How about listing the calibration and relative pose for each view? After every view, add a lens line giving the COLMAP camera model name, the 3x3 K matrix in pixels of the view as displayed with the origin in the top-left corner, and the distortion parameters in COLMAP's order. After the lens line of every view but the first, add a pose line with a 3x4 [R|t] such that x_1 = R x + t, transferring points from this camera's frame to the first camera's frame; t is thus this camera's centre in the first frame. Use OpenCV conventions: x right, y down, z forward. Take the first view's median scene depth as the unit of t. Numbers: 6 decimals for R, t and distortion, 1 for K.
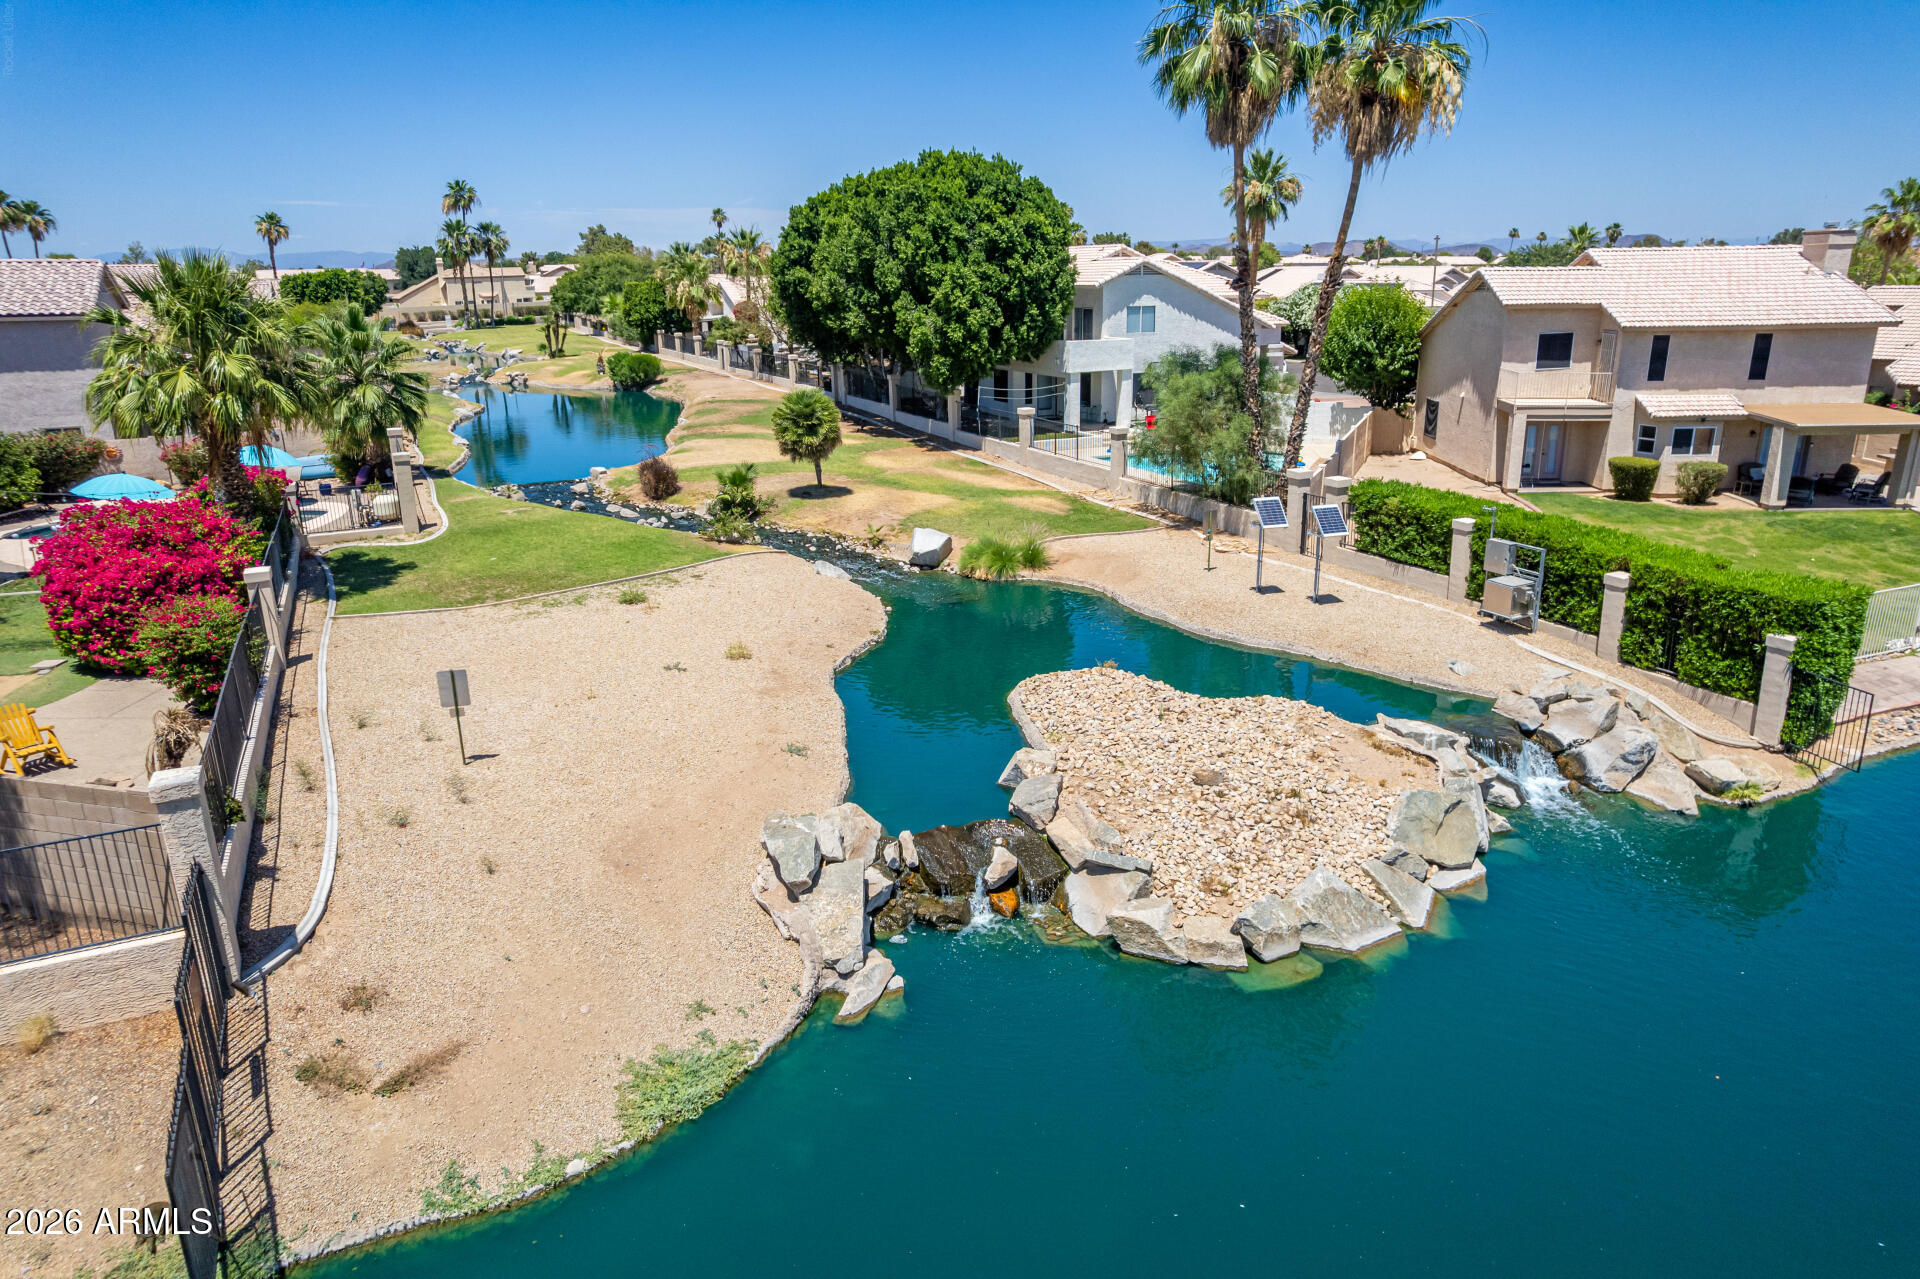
lens RADIAL K [[1236.4, 0, 960.0], [0, 1236.4, 639.5], [0, 0, 1]] dist [-0.074721, 0.068247]
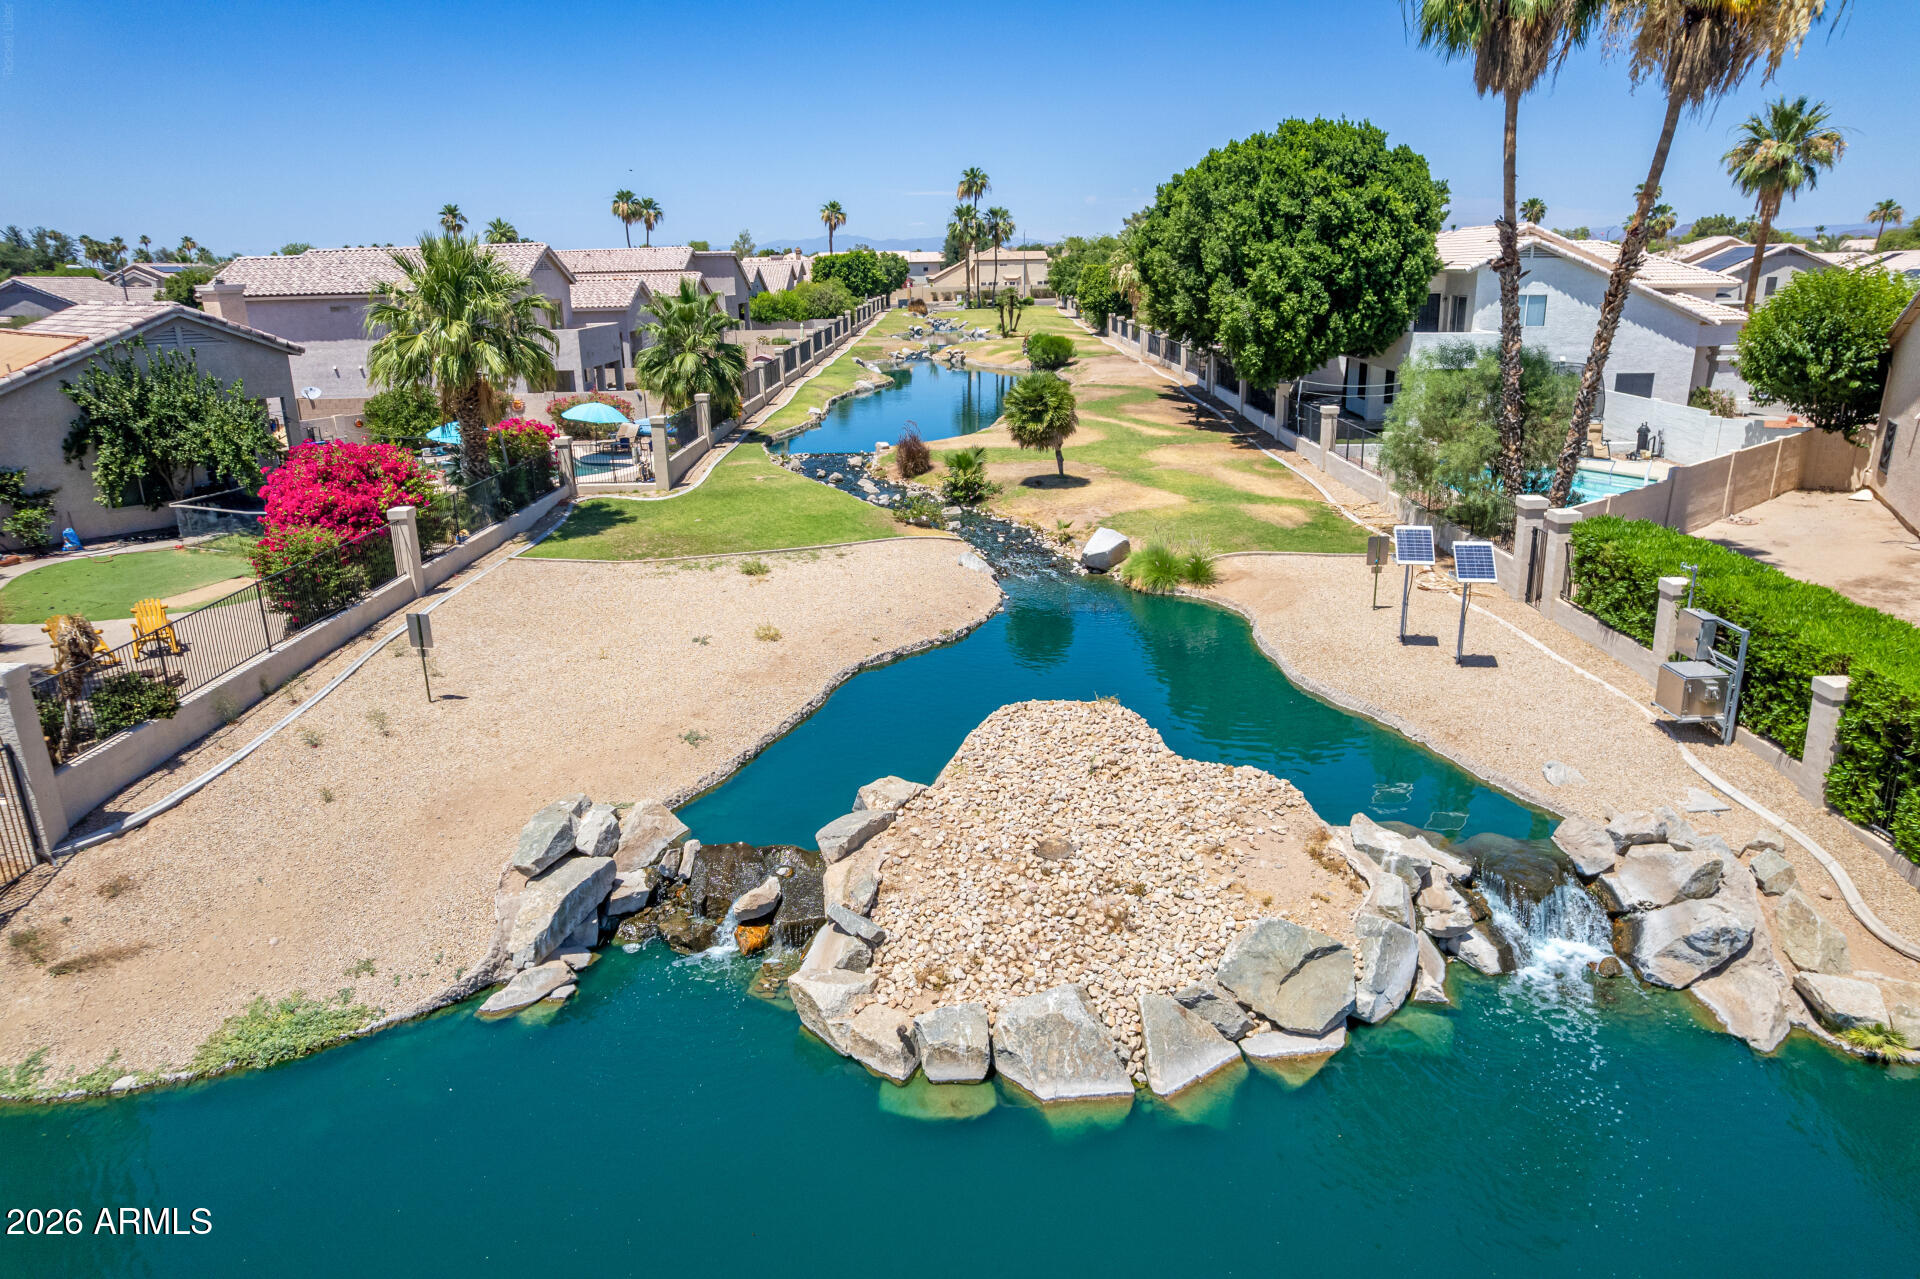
lens RADIAL K [[1236.4, 0, 960.0], [0, 1236.4, 639.5], [0, 0, 1]] dist [-0.074721, 0.068247]
pose [[0.900371, 0.126509, -0.416327, 0.243987], [-0.122459, 0.991801, 0.036541, -0.026115], [0.417536, 0.018082, 0.908481, 0.112105]]
